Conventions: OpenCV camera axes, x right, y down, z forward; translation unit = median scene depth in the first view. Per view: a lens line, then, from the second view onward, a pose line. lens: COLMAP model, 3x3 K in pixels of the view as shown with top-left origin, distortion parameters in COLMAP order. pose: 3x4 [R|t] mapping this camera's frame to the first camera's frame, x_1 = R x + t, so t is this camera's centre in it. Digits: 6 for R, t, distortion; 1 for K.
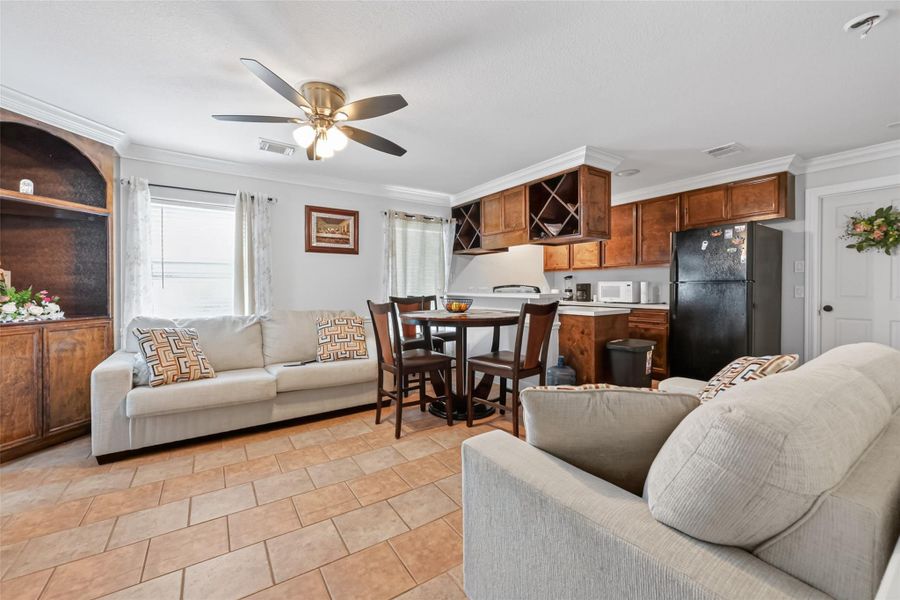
lens RADIAL K [[356.6, 0, 452.3], [0, 356.6, 290.4], [0, 0, 1]] dist [-0.003514, -0.000008]
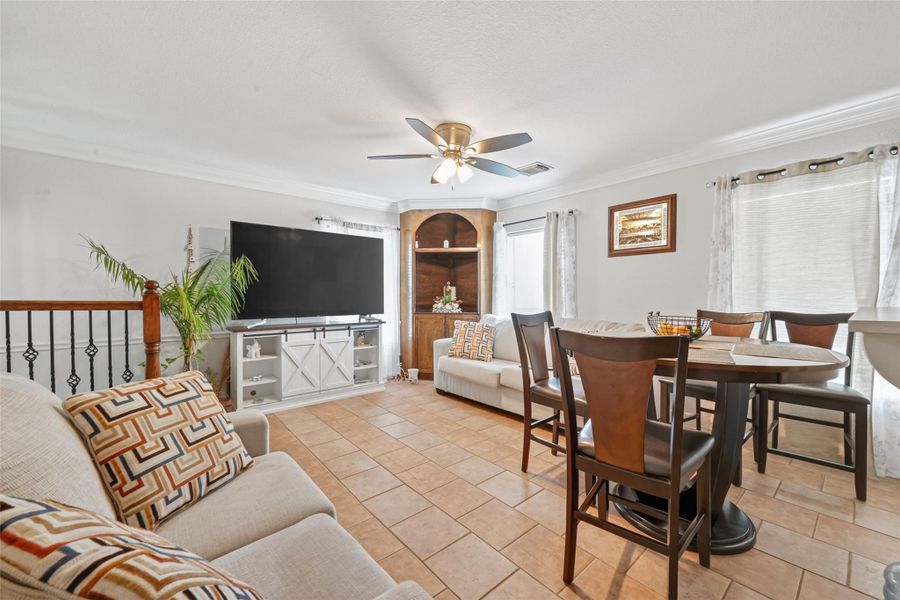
lens RADIAL K [[356.6, 0, 456.0], [0, 356.6, 299.3], [0, 0, 1]] dist [-0.003514, -0.000008]
pose [[0.112013, 0.016116, -0.993576, 0.631455], [-0.008499, 0.999847, 0.015259, -0.013116], [0.993670, 0.006735, 0.112133, 0.683939]]
